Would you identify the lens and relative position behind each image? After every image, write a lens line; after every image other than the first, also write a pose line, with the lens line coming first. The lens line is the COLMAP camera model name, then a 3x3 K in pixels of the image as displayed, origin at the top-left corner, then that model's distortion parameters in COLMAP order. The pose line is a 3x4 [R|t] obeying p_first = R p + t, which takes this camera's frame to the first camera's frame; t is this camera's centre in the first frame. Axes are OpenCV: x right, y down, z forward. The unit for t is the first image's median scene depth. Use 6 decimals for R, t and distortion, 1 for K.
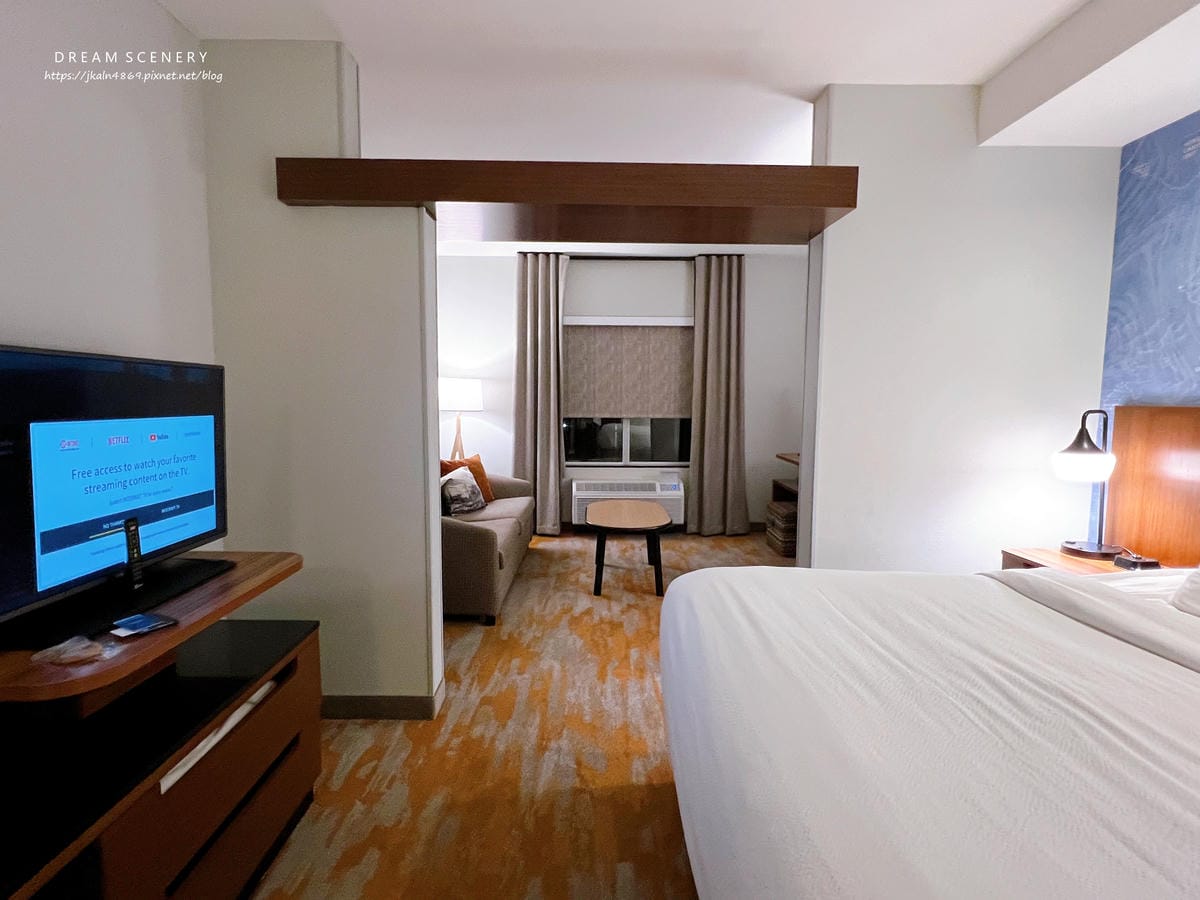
lens RADIAL K [[604.2, 0, 598.4], [0, 604.2, 446.9], [0, 0, 1]] dist [-0.000704, 0.001425]
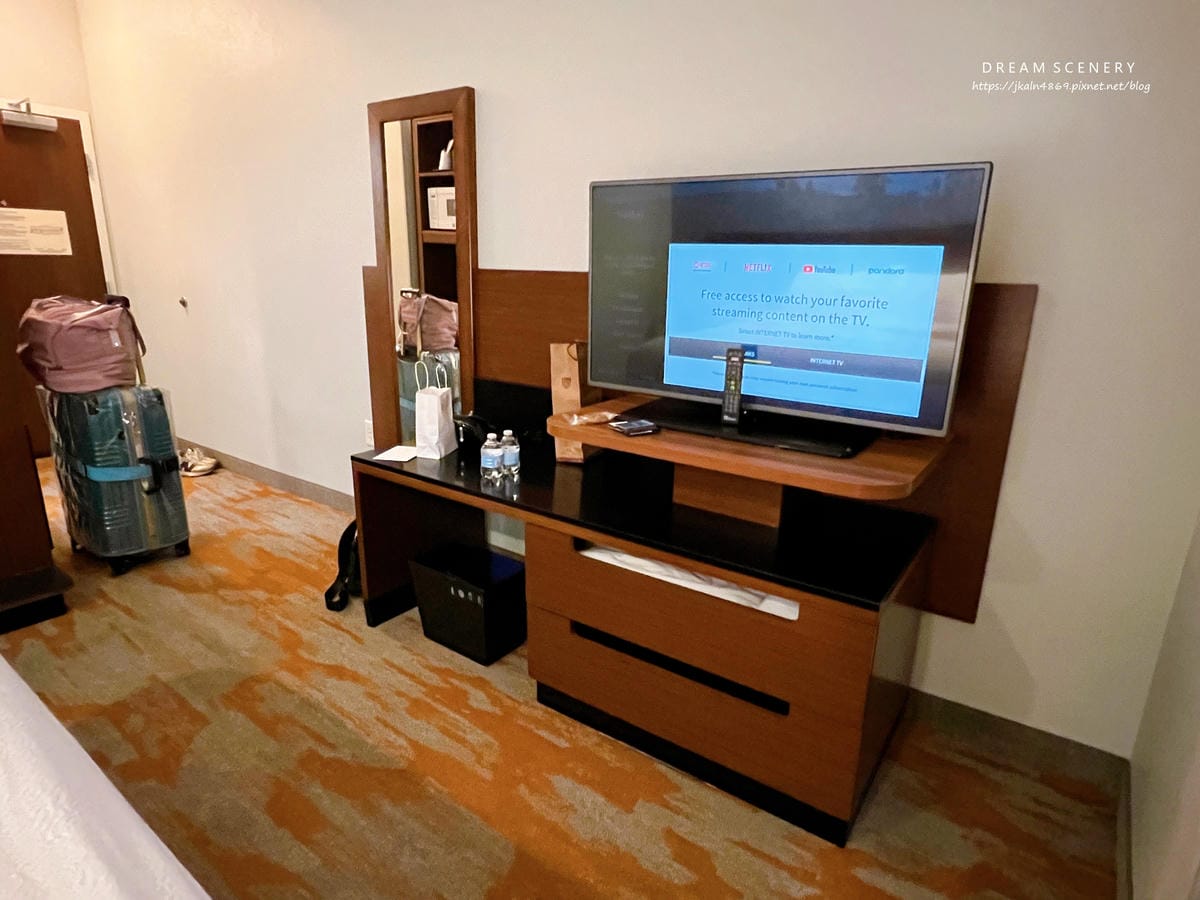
lens RADIAL K [[681.0, 0, 600.0], [0, 681.0, 447.4], [0, 0, 1]] dist [-0.008412, -0.001700]
pose [[-0.606227, 0.203943, -0.768698, 0.236936], [-0.079432, 0.946201, 0.313680, -0.059426], [0.791315, 0.251220, -0.557413, 1.483786]]
